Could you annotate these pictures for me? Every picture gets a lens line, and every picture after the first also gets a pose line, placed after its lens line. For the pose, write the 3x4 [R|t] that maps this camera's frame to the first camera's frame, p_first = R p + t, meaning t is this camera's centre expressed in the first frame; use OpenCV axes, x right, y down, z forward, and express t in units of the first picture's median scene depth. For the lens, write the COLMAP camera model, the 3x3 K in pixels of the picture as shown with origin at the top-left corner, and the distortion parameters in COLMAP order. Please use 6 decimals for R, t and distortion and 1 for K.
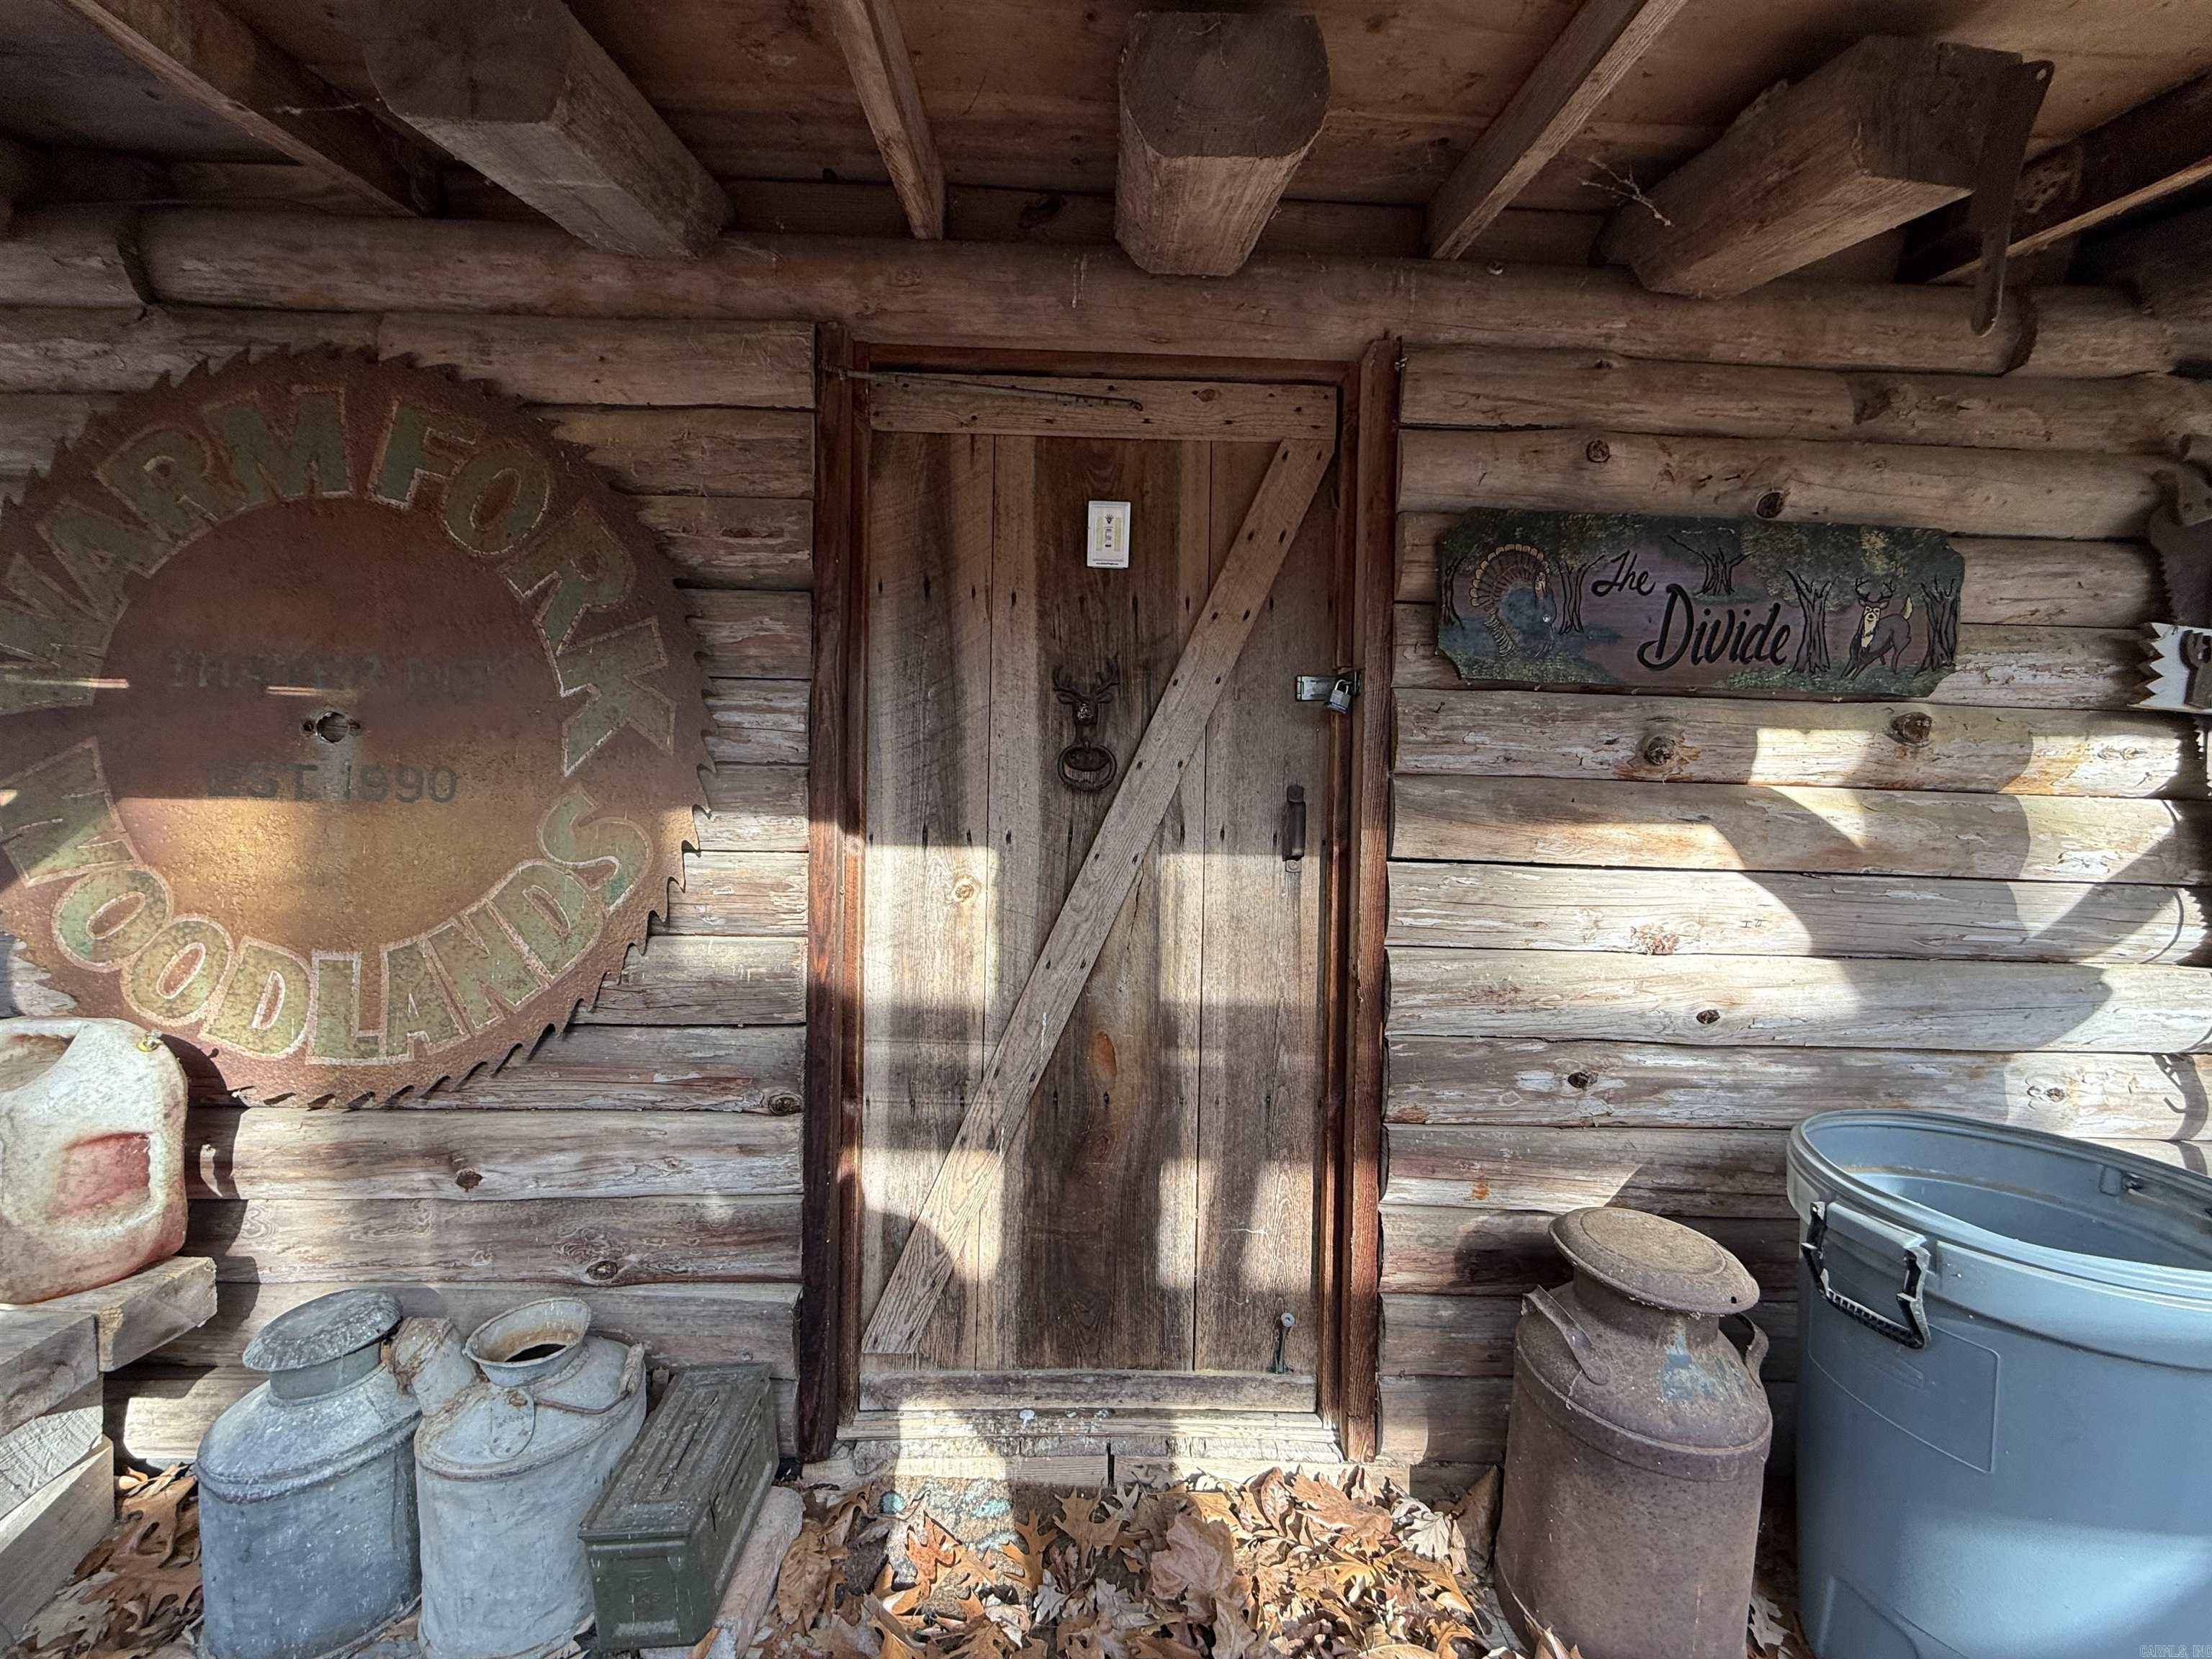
lens RADIAL K [[876.0, 0, 1106.0], [0, 876.0, 829.5], [0, 0, 1]] dist [0.001446, -0.000292]
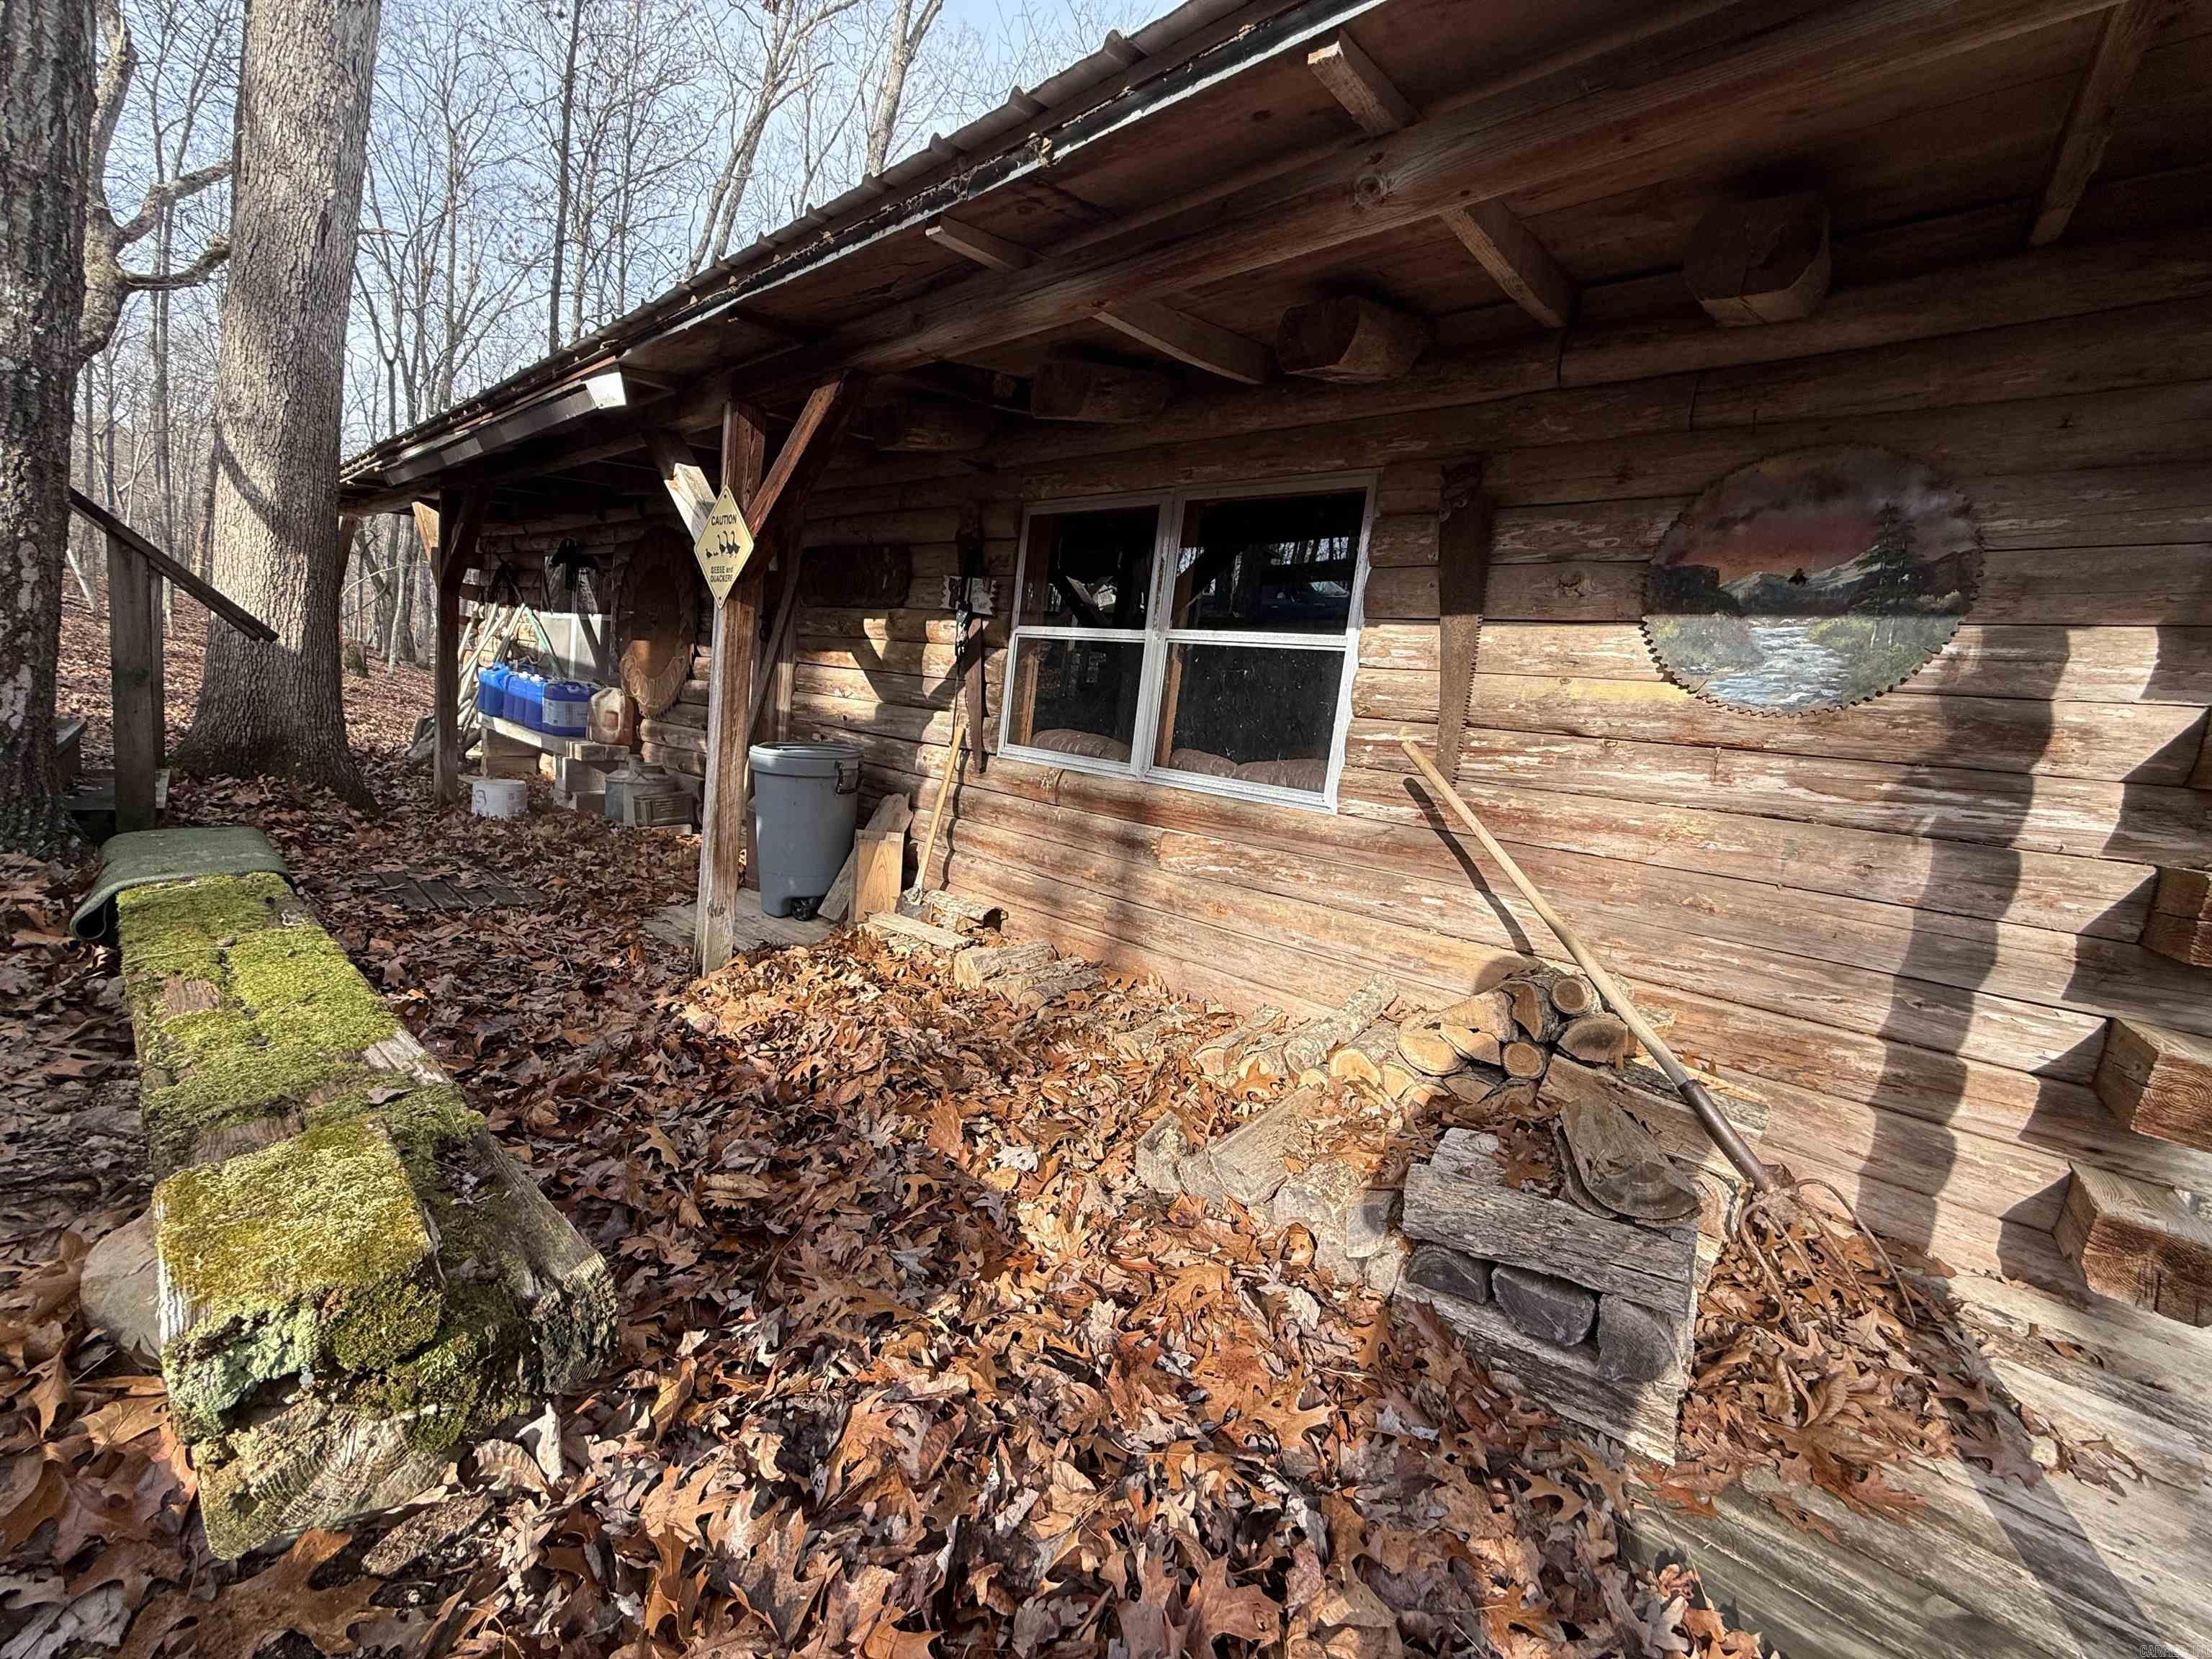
lens RADIAL K [[876.0, 0, 1106.0], [0, 876.0, 829.5], [0, 0, 1]] dist [0.001446, -0.000292]
pose [[0.747977, 0.141148, -0.648543, 3.253073], [-0.076144, 0.988923, 0.127409, 0.141039], [0.659343, -0.045916, 0.750439, -0.677262]]
